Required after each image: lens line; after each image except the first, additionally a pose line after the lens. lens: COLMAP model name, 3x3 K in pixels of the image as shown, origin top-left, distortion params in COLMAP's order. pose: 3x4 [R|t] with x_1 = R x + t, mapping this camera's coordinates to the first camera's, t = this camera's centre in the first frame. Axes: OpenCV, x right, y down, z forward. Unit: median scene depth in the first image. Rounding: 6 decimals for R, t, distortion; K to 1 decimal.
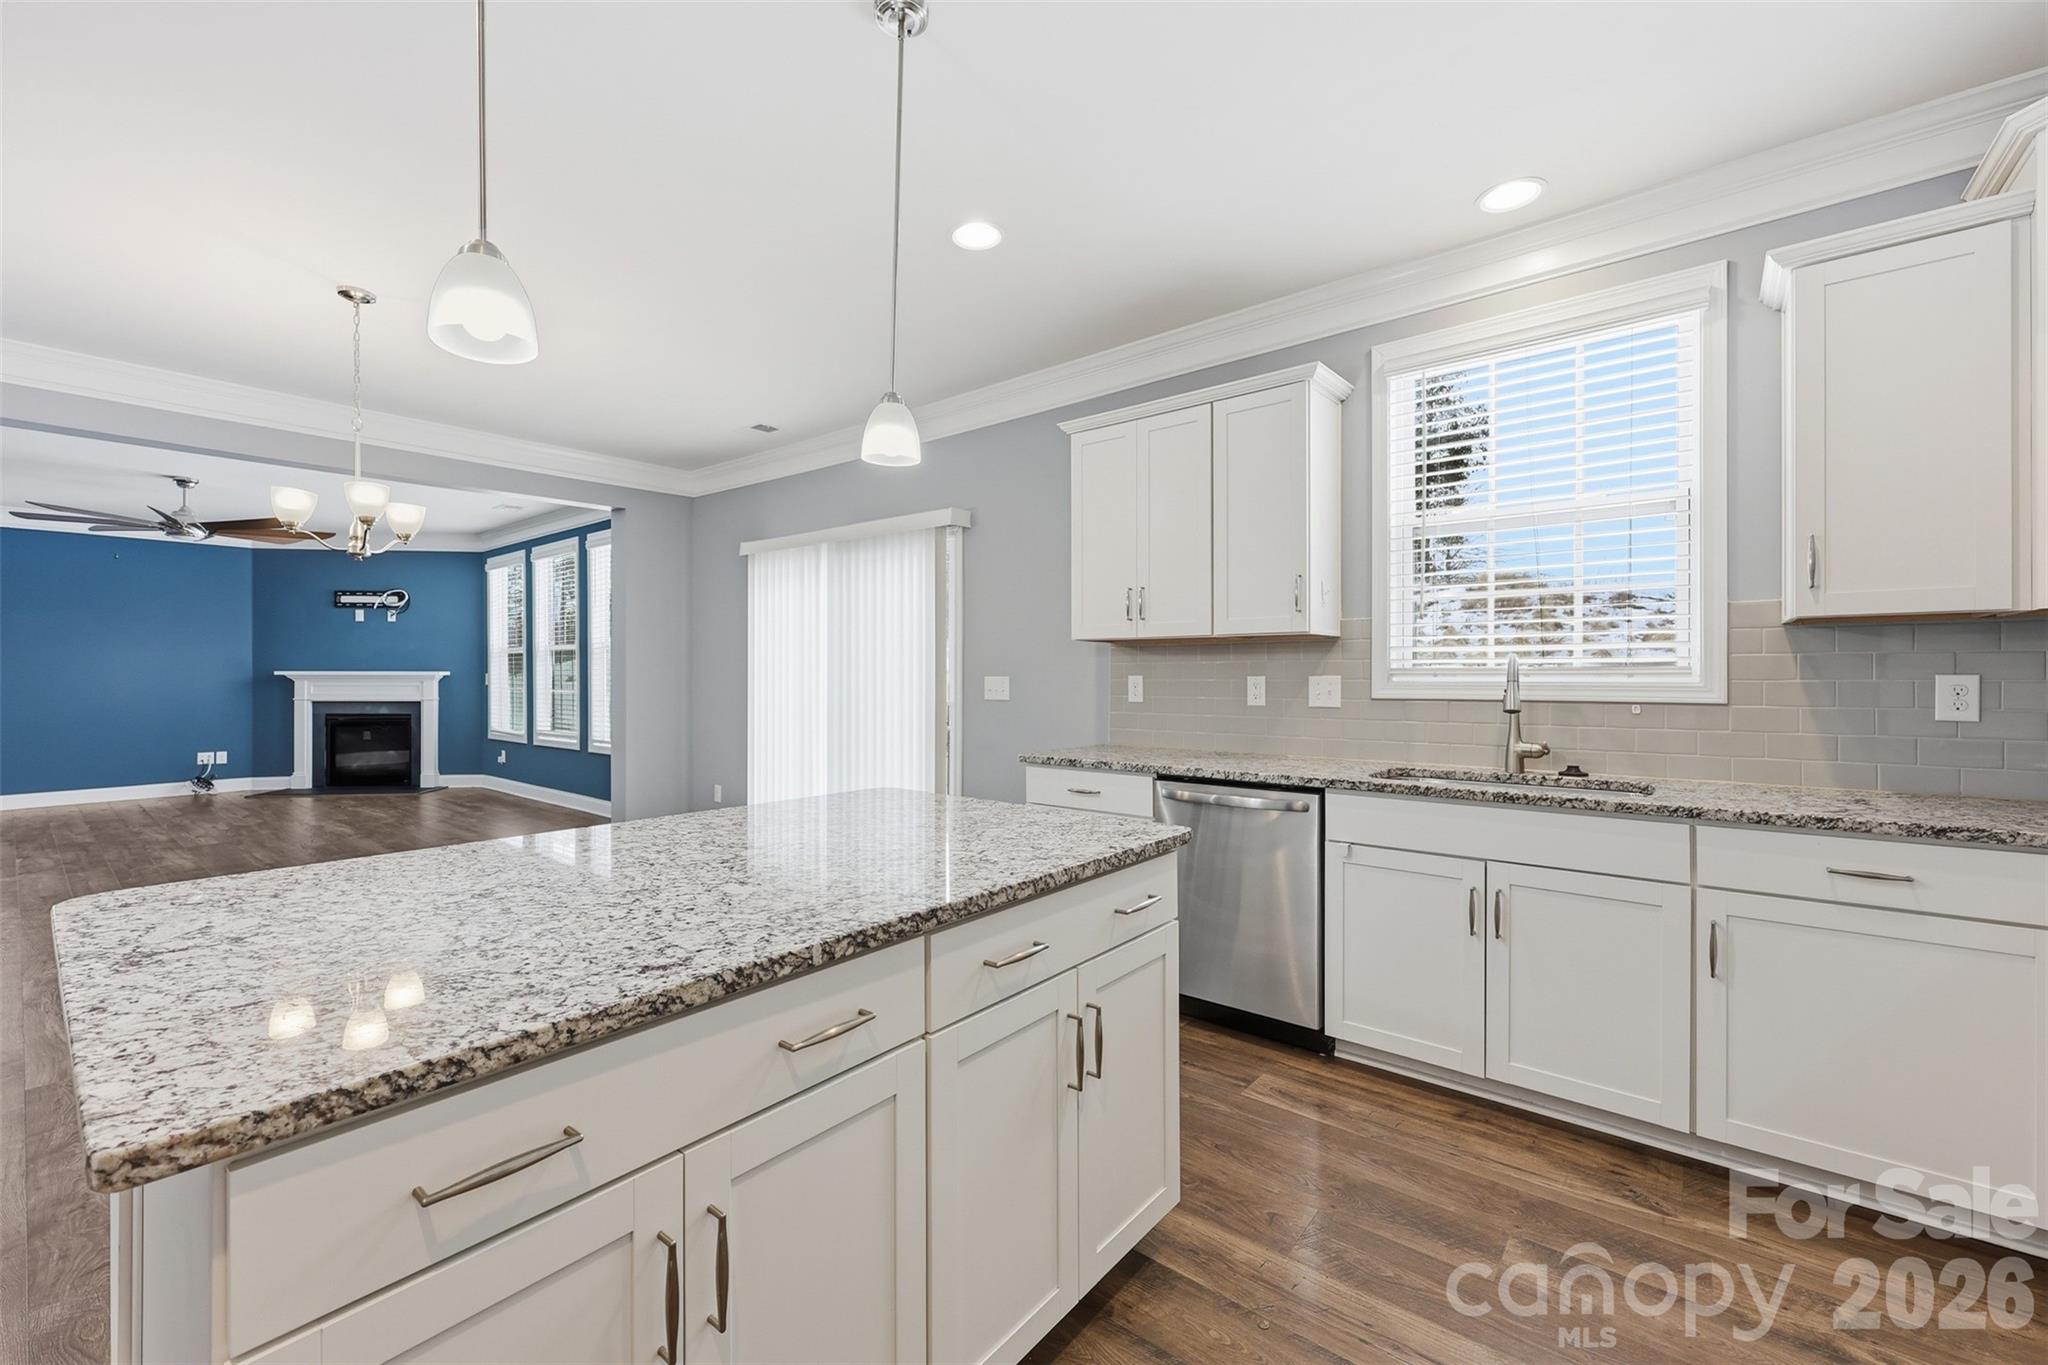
lens RADIAL K [[829.0, 0, 1031.9], [0, 829.0, 678.6], [0, 0, 1]] dist [0.000949, 0.000547]
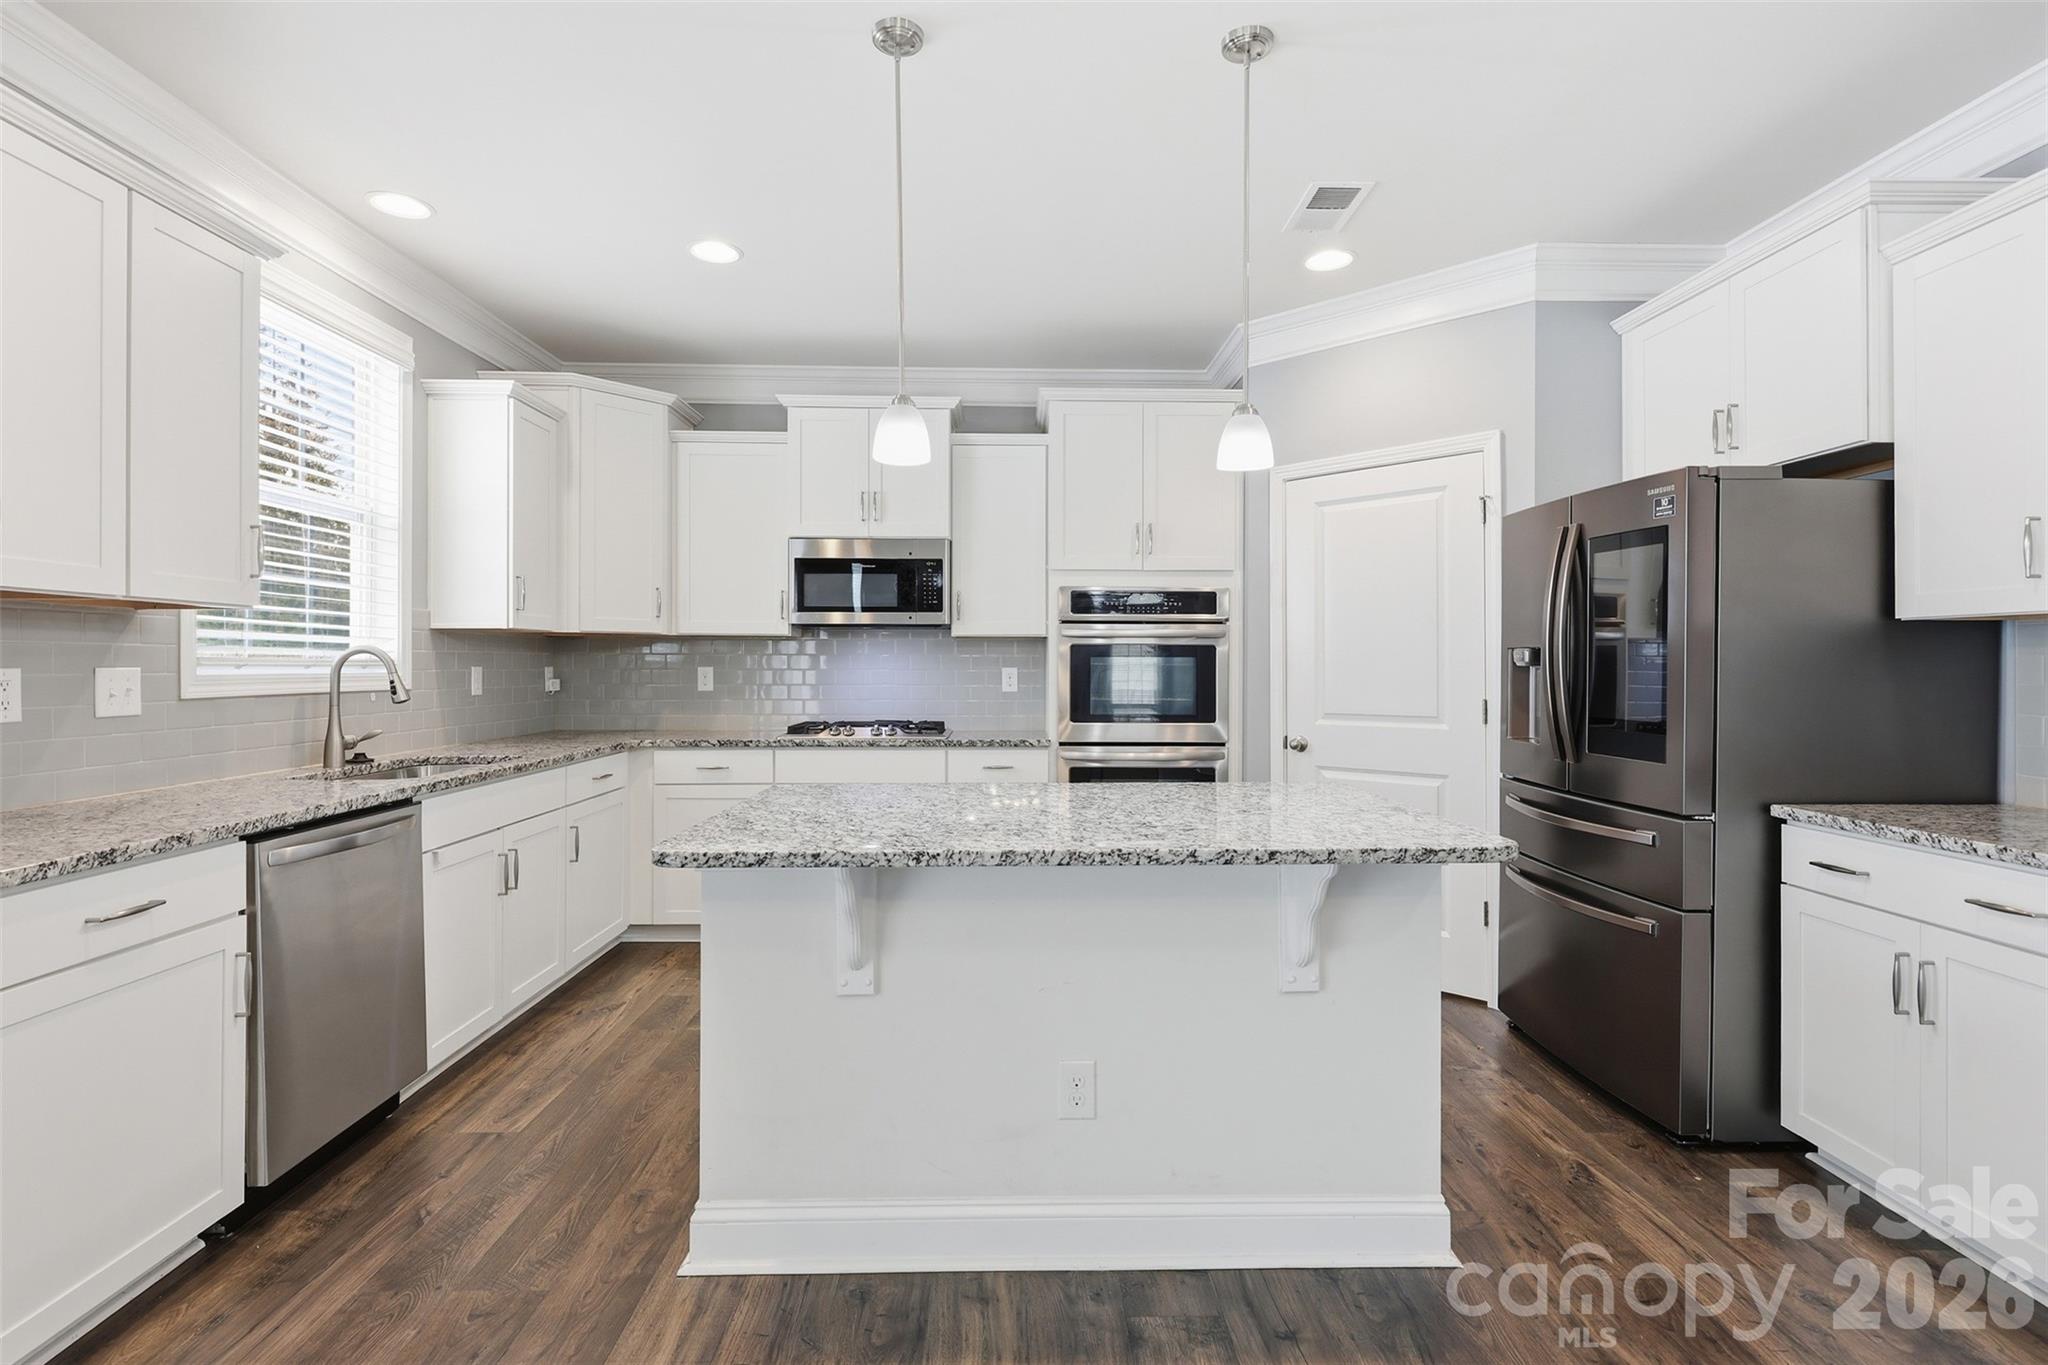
lens RADIAL K [[977.9, 0, 1022.7], [0, 977.9, 664.6], [0, 0, 1]] dist [0.003155, 0.000716]
pose [[-0.648124, 0.000686, 0.761534, -0.752024], [0.001402, 0.999999, 0.000293, -0.005074], [-0.761533, 0.001257, -0.648124, 1.049007]]
